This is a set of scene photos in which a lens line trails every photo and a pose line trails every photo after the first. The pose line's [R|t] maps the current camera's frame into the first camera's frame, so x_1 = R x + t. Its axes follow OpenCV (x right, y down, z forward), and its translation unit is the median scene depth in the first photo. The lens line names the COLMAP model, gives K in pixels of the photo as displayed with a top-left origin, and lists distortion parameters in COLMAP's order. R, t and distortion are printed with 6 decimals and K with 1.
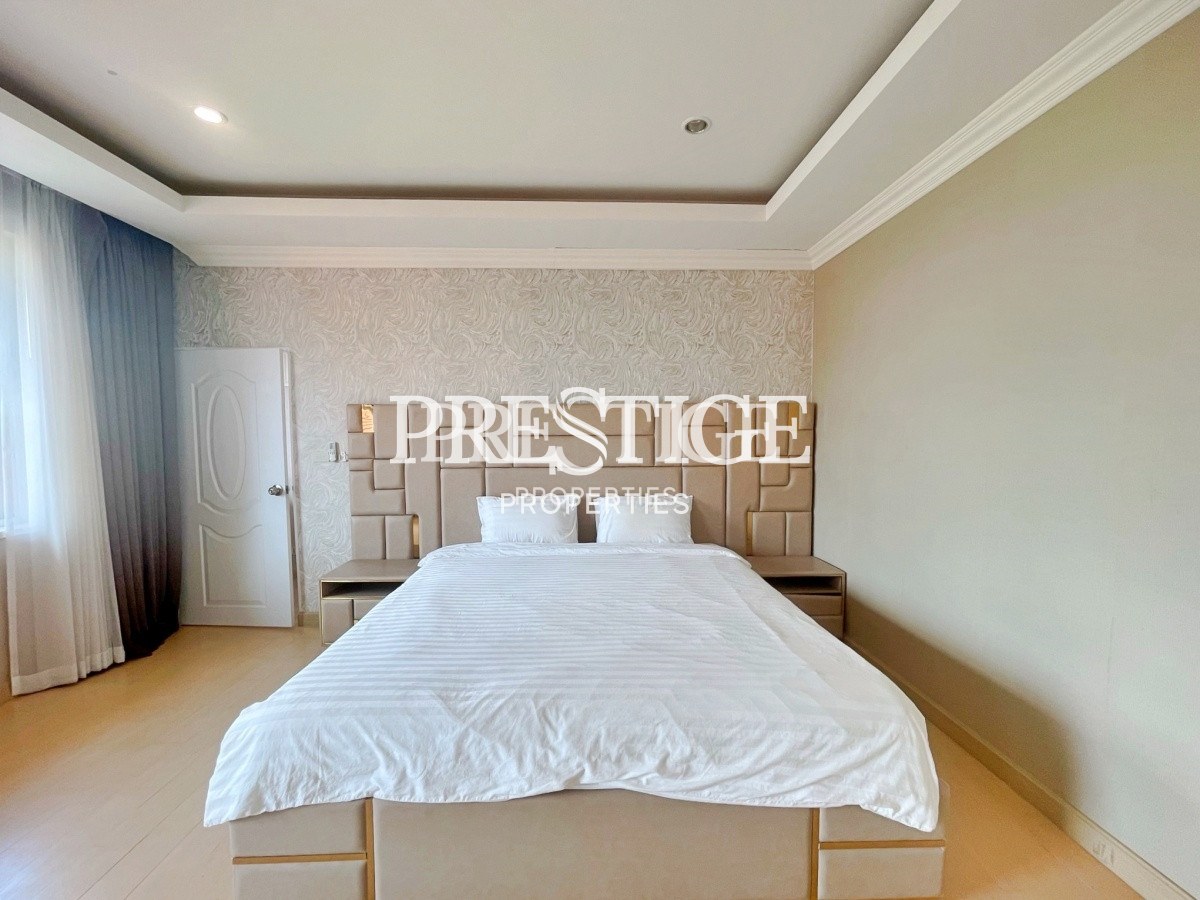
lens RADIAL K [[545.7, 0, 600.0], [0, 545.7, 450.0], [0, 0, 1]] dist [-0.011403, -0.000268]
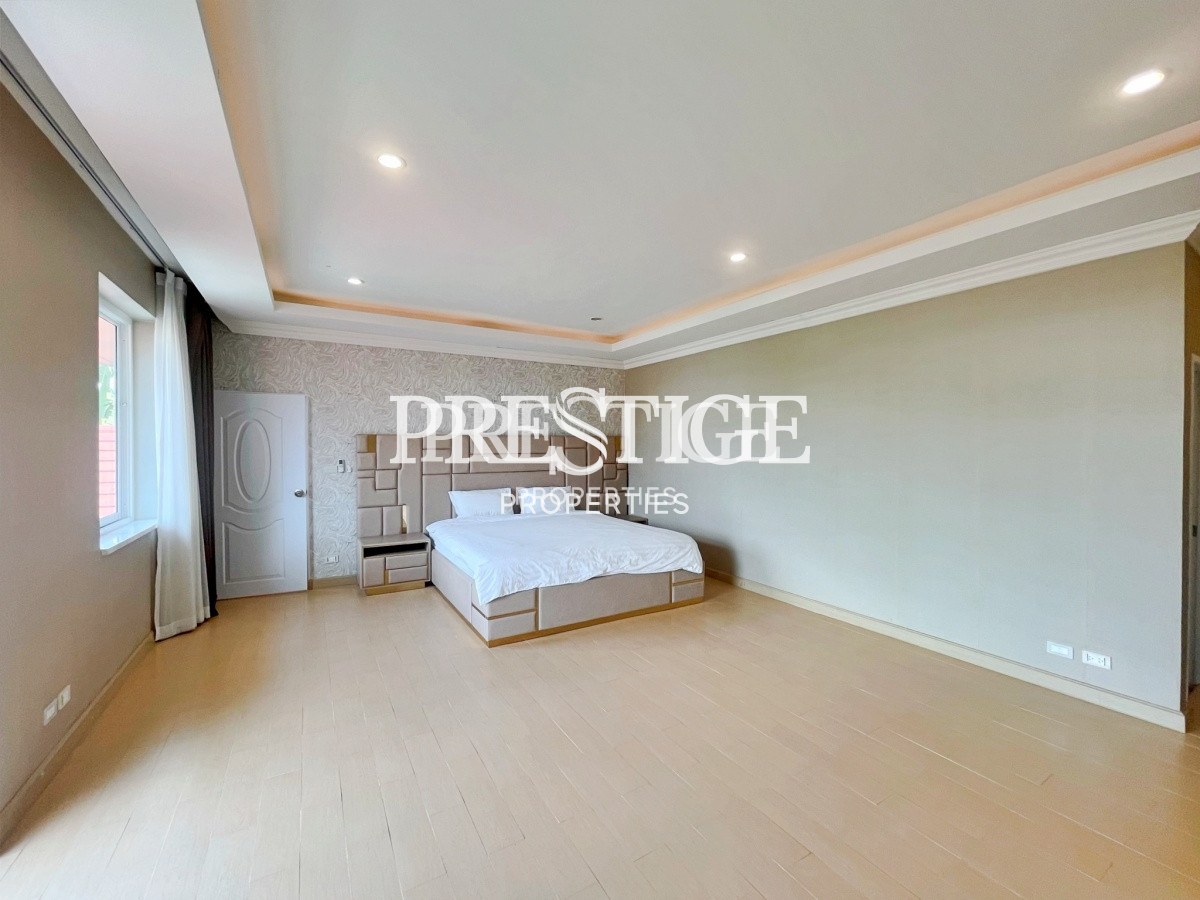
lens RADIAL K [[489.7, 0, 600.0], [0, 489.7, 450.0], [0, 0, 1]] dist [-0.004694, -0.000168]
pose [[0.894429, -0.003785, 0.447194, -0.617289], [0.014989, 0.999656, -0.021519, -0.001630], [-0.446958, 0.025950, 0.894178, -0.688324]]
